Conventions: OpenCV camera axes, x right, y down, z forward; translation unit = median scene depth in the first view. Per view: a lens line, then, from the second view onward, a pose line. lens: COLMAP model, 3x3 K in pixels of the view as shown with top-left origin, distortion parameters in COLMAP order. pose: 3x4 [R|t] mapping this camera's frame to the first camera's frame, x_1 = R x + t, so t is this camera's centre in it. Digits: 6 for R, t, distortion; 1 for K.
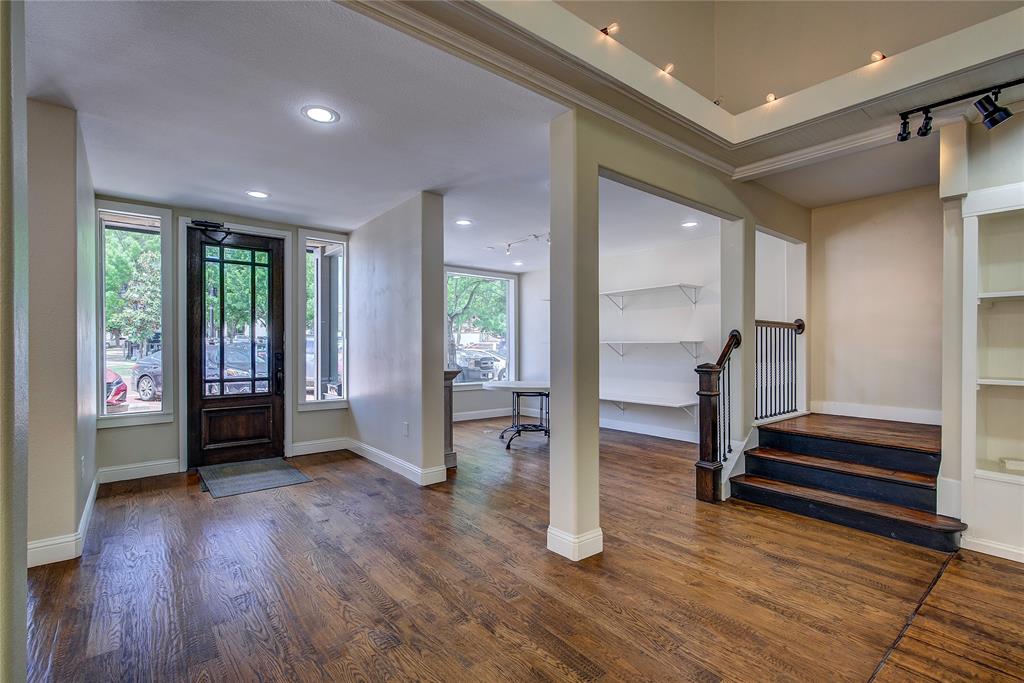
lens RADIAL K [[467.3, 0, 514.6], [0, 467.3, 346.1], [0, 0, 1]] dist [0.002369, 0.002066]
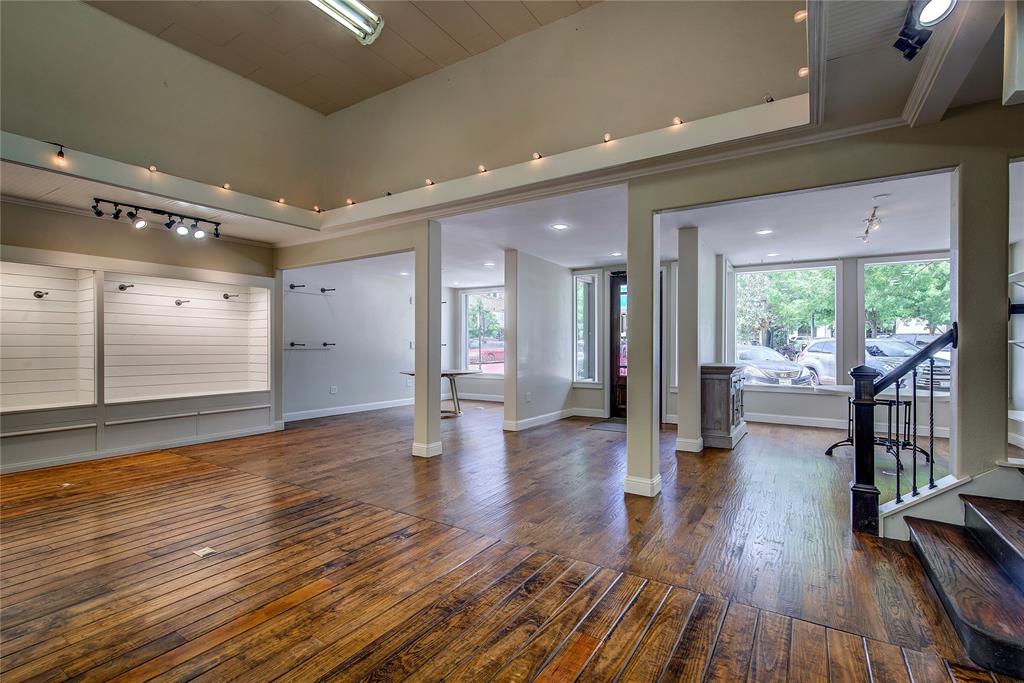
lens RADIAL K [[467.3, 0, 513.3], [0, 467.3, 349.3], [0, 0, 1]] dist [0.002369, 0.002066]
pose [[0.320376, 0.007854, -0.947258, 0.860536], [-0.002195, 0.999969, 0.007549, 0.001403], [0.947288, -0.000340, 0.320383, 0.121156]]
